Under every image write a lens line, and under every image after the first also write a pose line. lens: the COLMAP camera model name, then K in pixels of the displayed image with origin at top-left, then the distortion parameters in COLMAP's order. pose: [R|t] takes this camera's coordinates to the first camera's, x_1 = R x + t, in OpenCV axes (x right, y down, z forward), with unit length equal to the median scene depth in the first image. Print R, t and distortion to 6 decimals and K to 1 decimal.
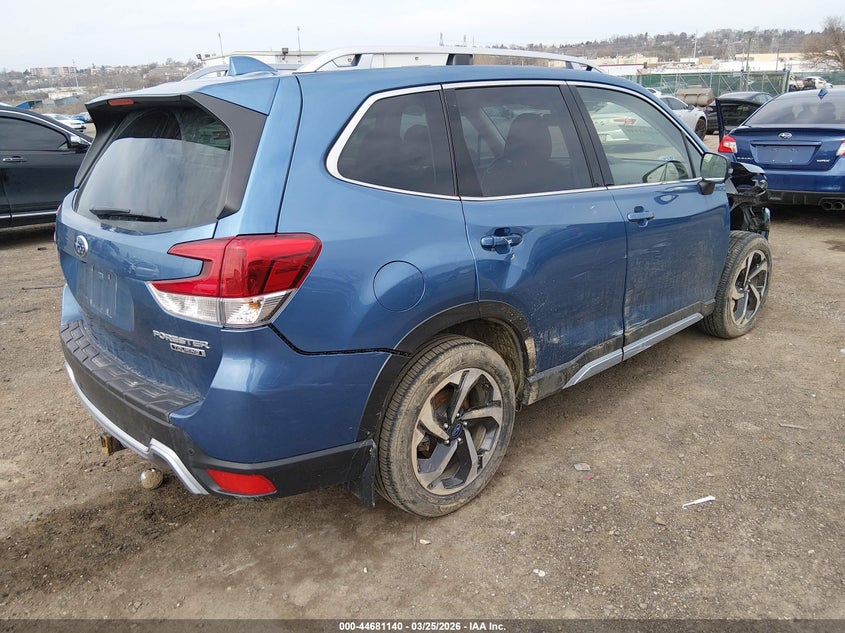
lens RADIAL K [[699.4, 0, 422.5], [0, 699.4, 316.5], [0, 0, 1]] dist [0.032114, 0.001738]
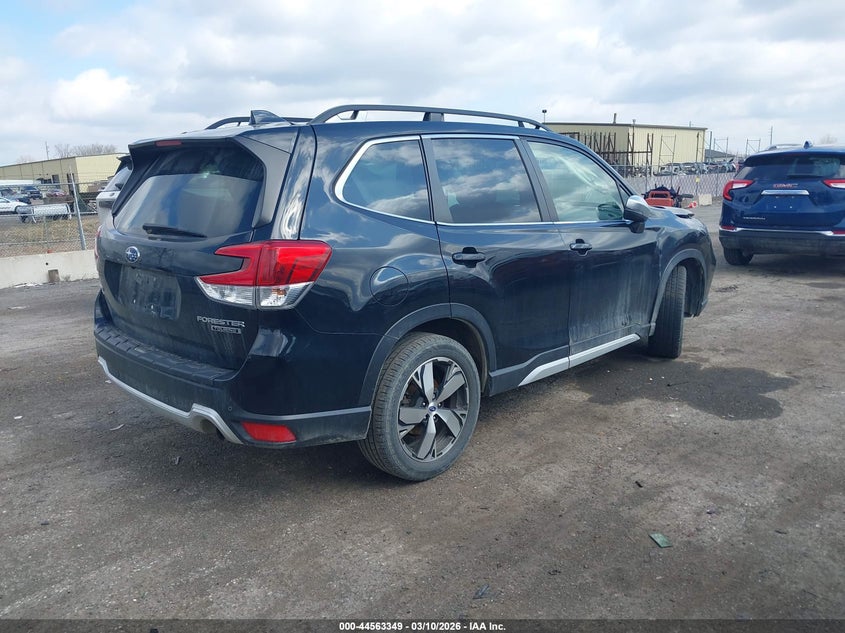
lens RADIAL K [[699.4, 0, 422.5], [0, 699.4, 316.5], [0, 0, 1]] dist [0.032114, 0.001738]
pose [[0.998354, 0.004211, 0.057198, -0.052149], [0.000990, 0.995888, -0.090584, 0.140150], [-0.057345, 0.090492, 0.994245, -0.287467]]
